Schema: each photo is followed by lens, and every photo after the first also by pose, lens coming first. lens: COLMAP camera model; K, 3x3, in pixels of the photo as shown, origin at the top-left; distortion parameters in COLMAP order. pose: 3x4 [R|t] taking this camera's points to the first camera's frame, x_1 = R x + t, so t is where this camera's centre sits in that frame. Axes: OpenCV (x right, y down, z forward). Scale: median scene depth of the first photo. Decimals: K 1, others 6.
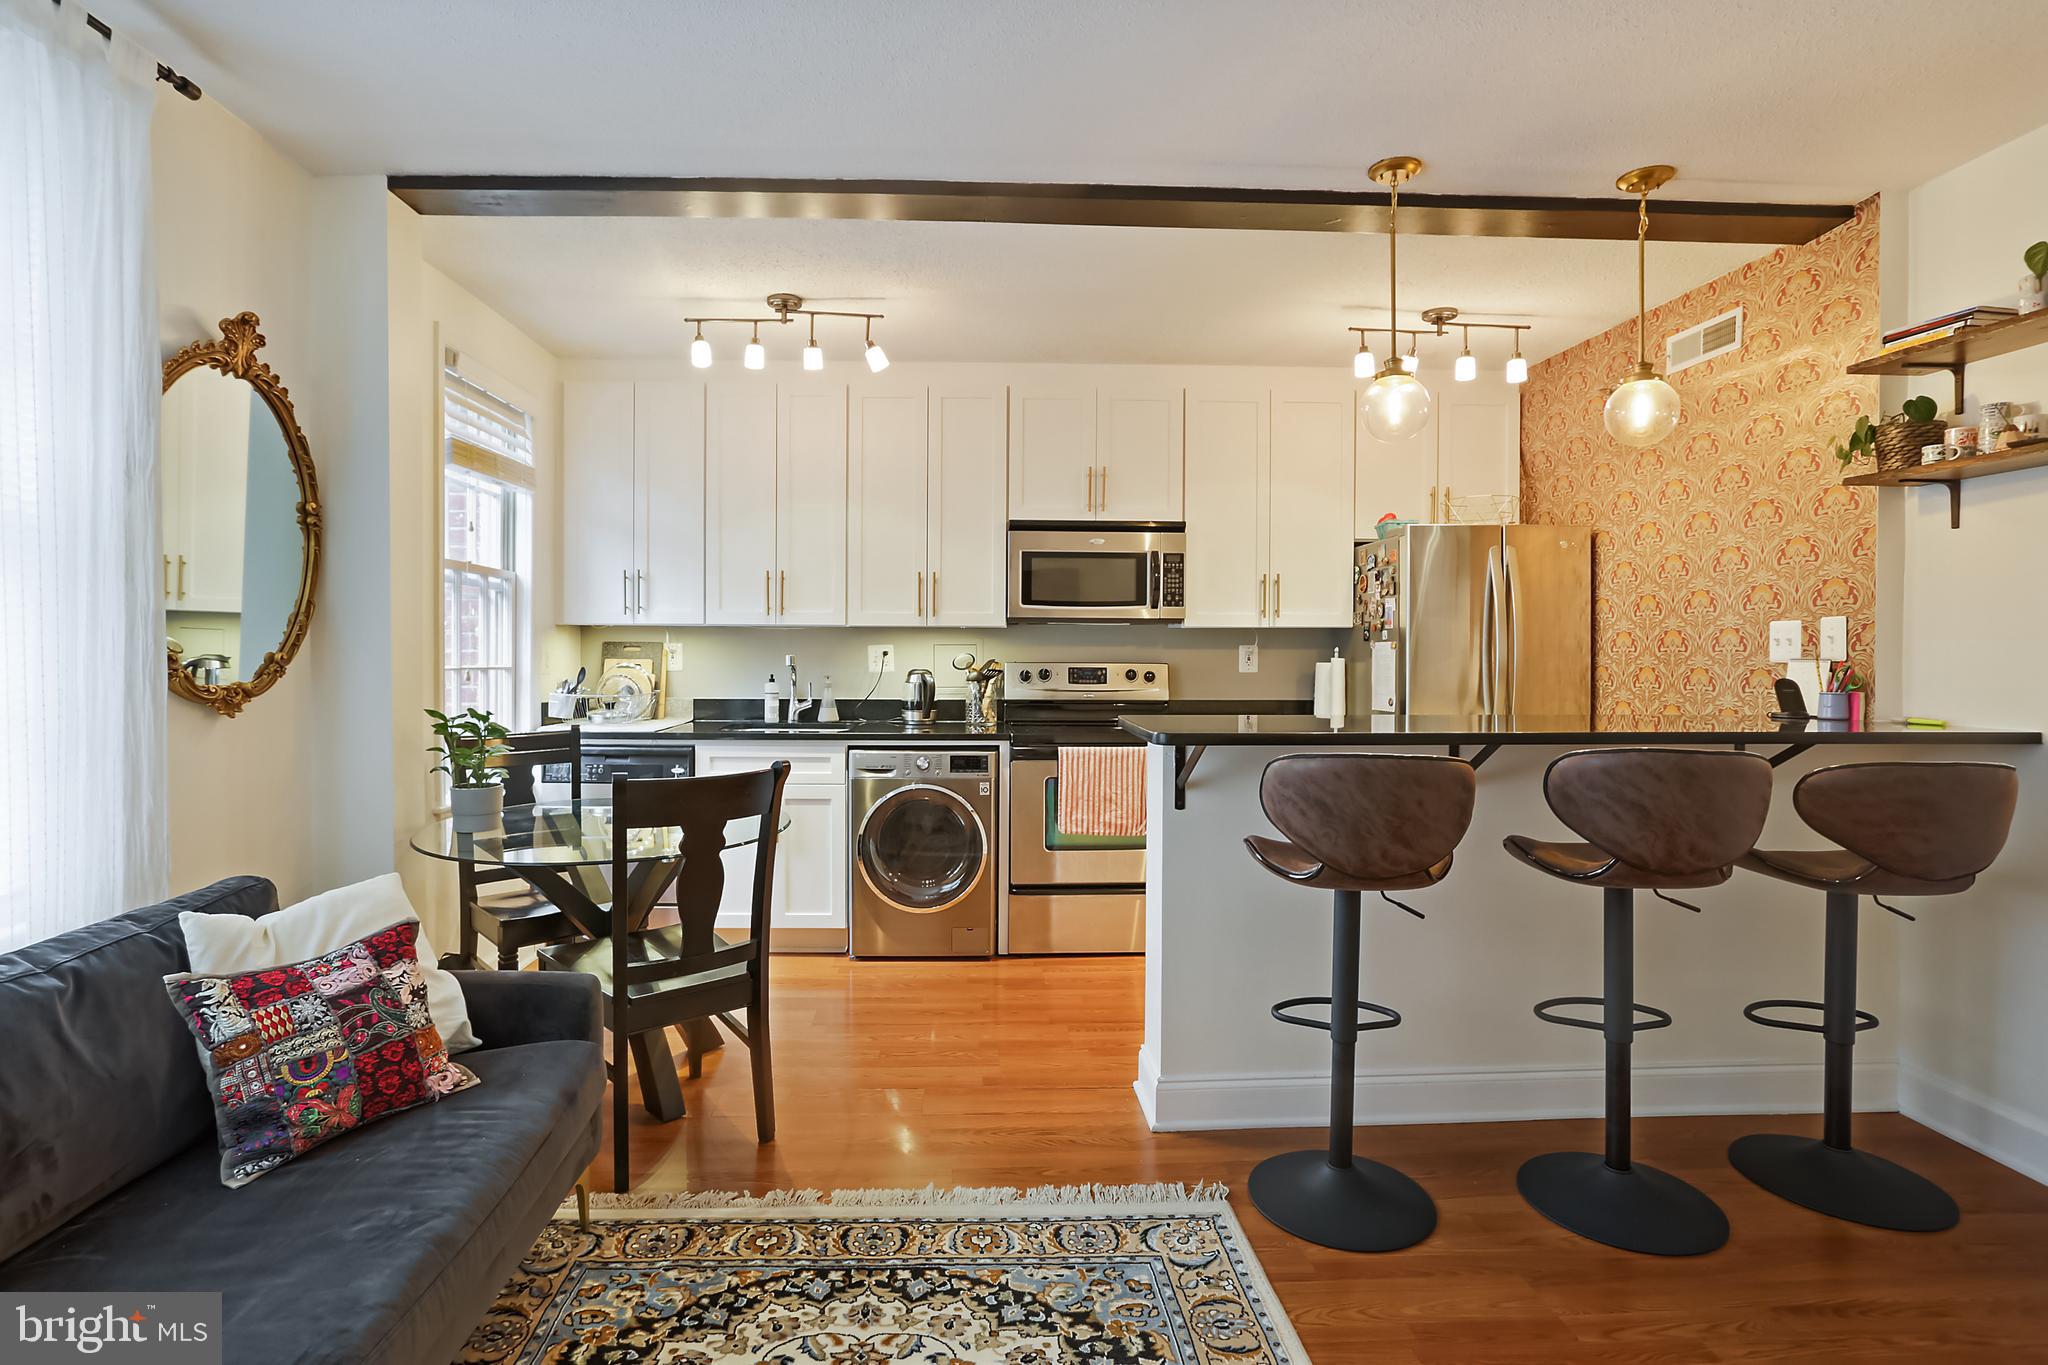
lens RADIAL K [[1005.4, 0, 1001.9], [0, 1005.4, 658.7], [0, 0, 1]] dist [-0.057655, 0.035889]
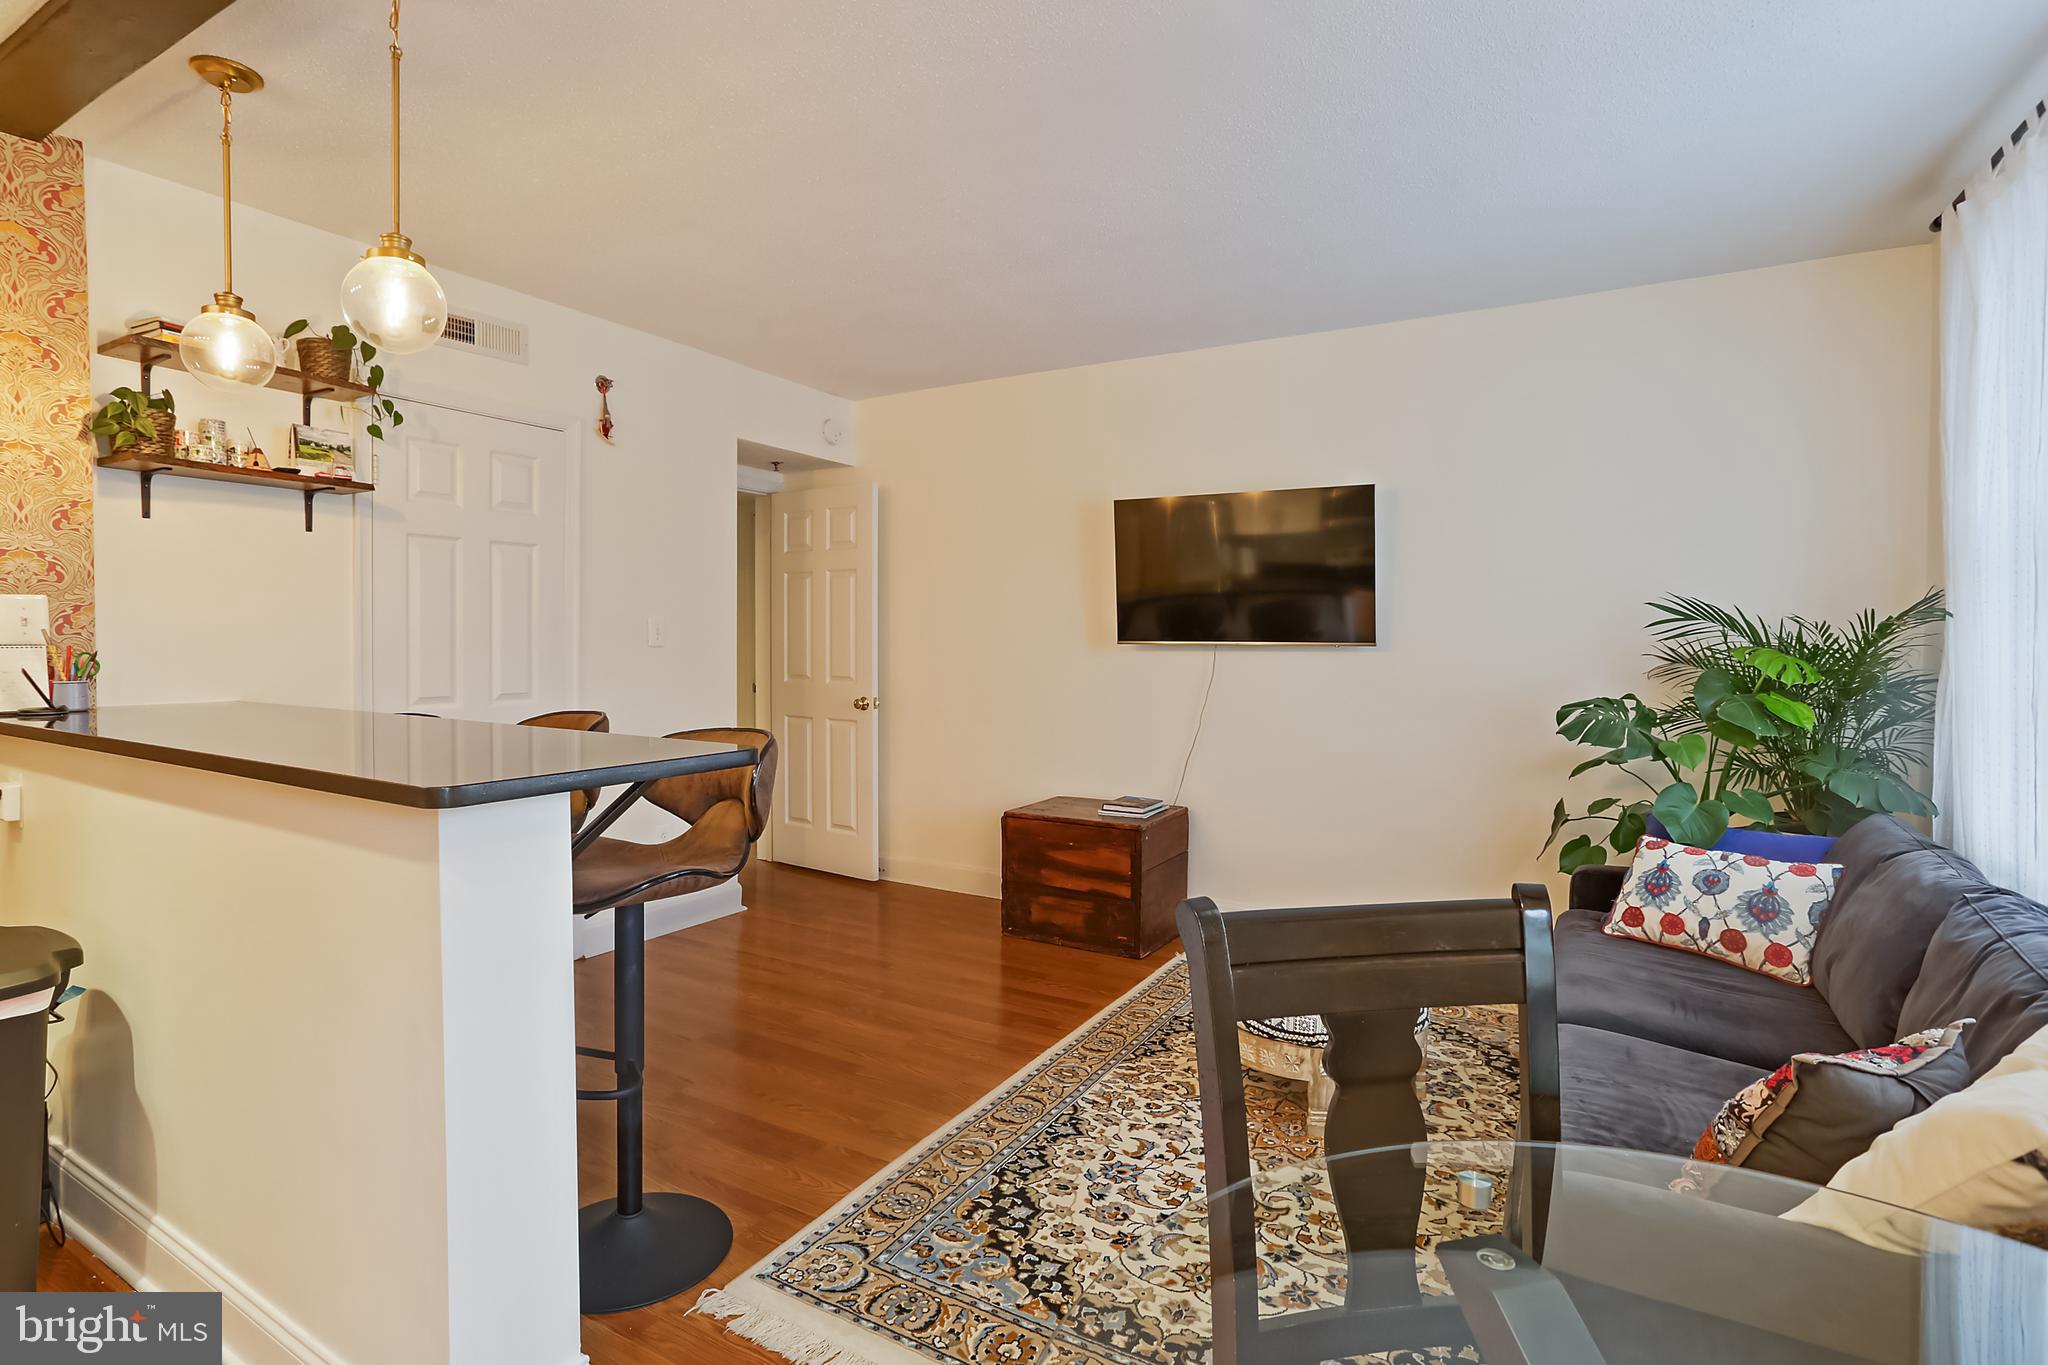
lens RADIAL K [[1030.8, 0, 1000.1], [0, 1030.8, 646.3], [0, 0, 1]] dist [-0.059857, 0.040437]
pose [[-0.834617, -0.012874, 0.550681, -0.243231], [-0.000733, 0.999752, 0.022261, -0.012335], [-0.550831, 0.018176, -0.834419, 0.872740]]
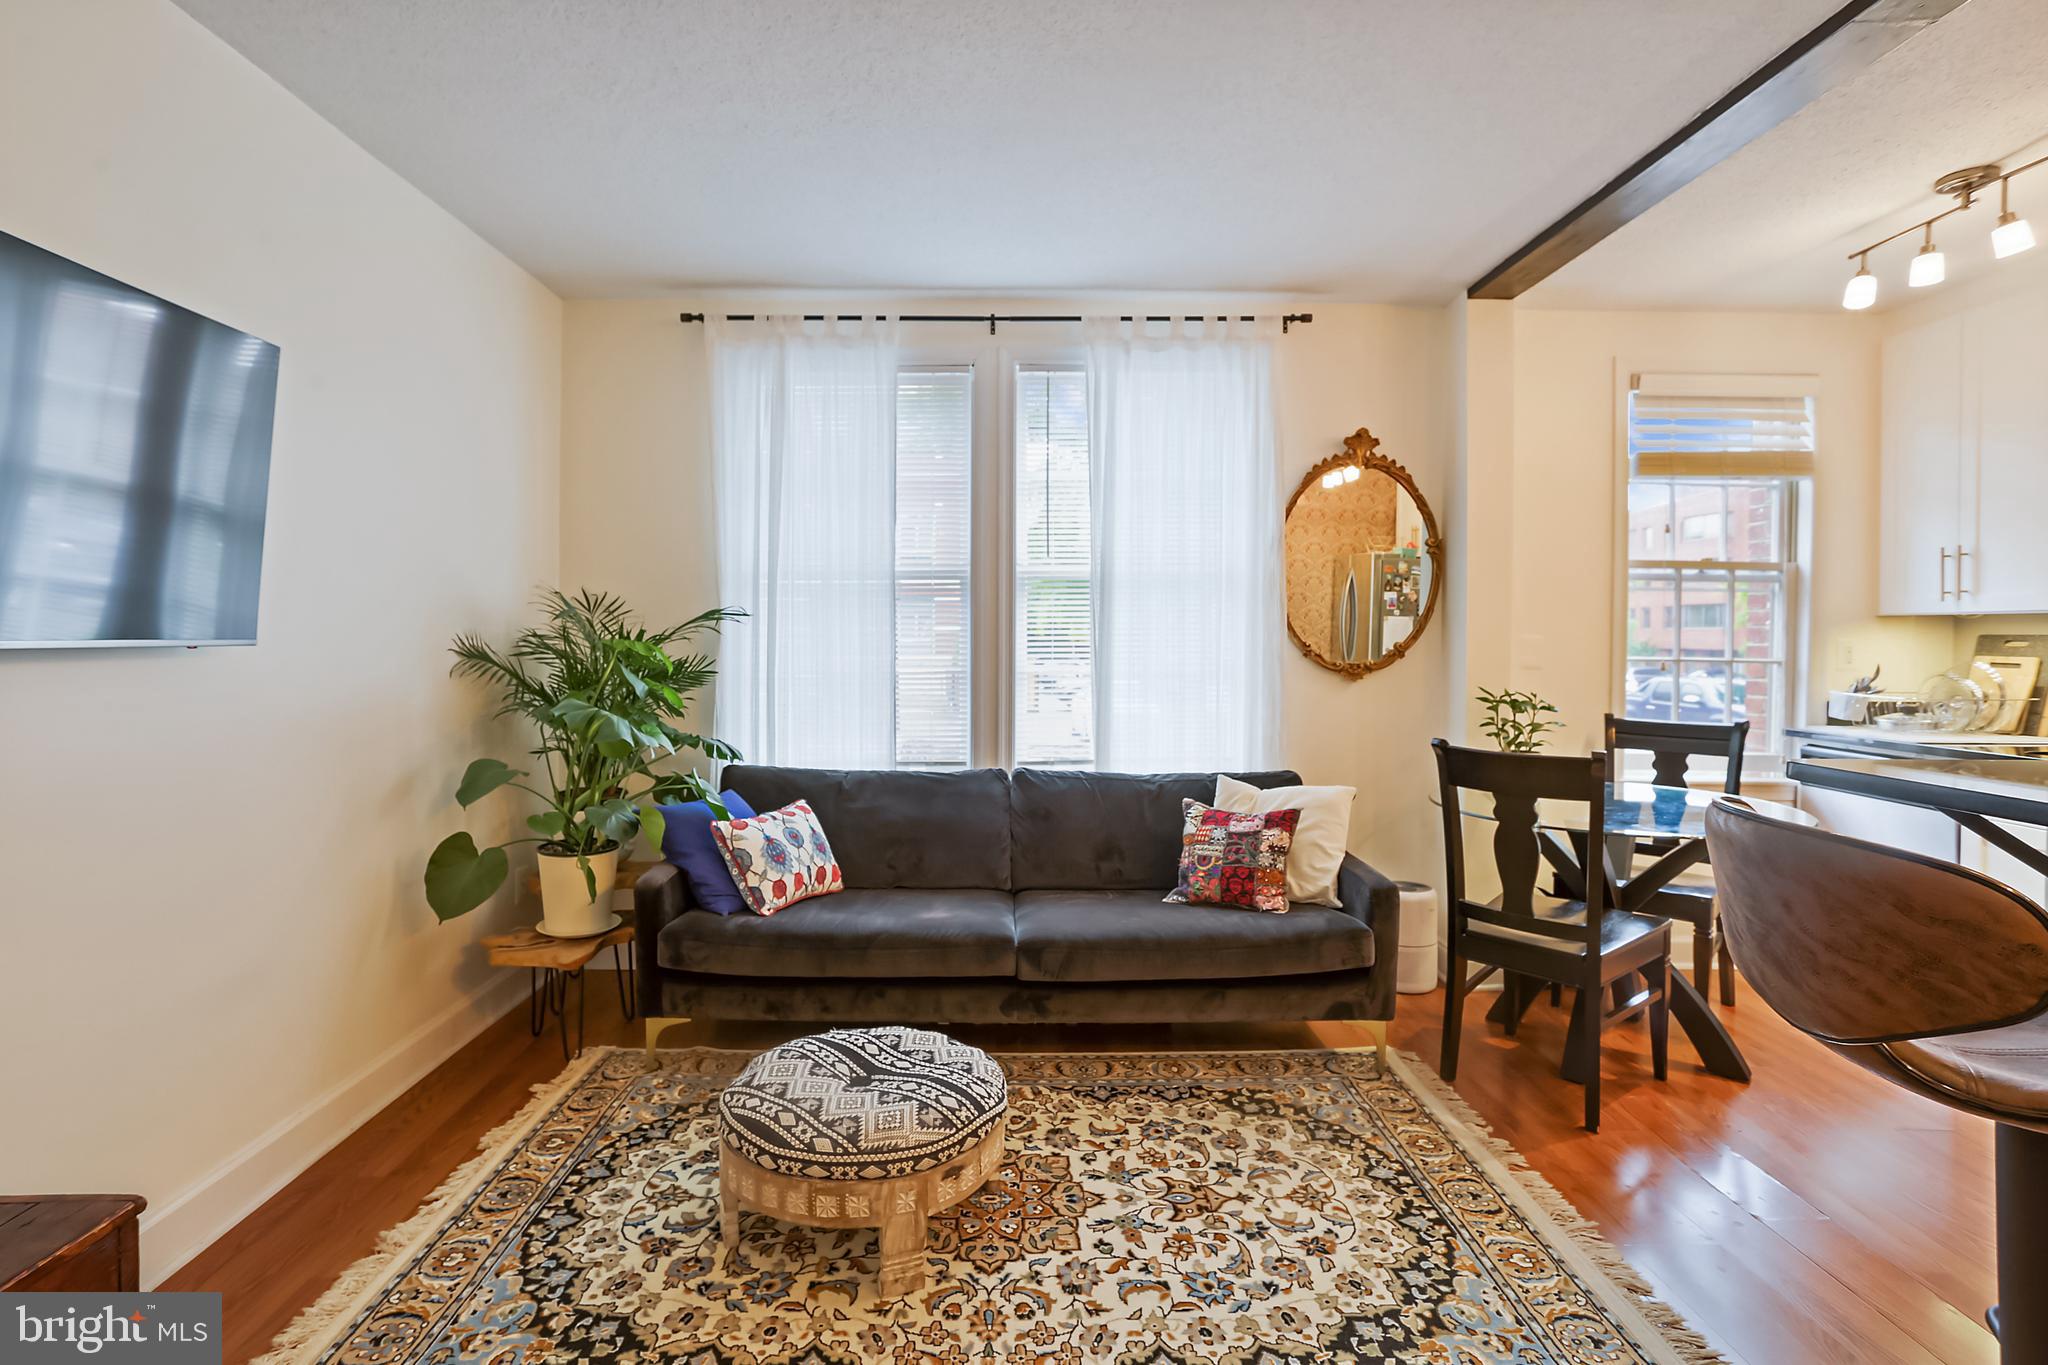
lens RADIAL K [[994.2, 0, 1002.3], [0, 994.2, 646.1], [0, 0, 1]] dist [-0.054410, 0.033606]
pose [[-0.036762, 0.006508, -0.999303, 0.475628], [-0.015570, 0.999854, 0.007084, -0.000943], [0.999203, 0.015820, -0.036655, 0.269269]]
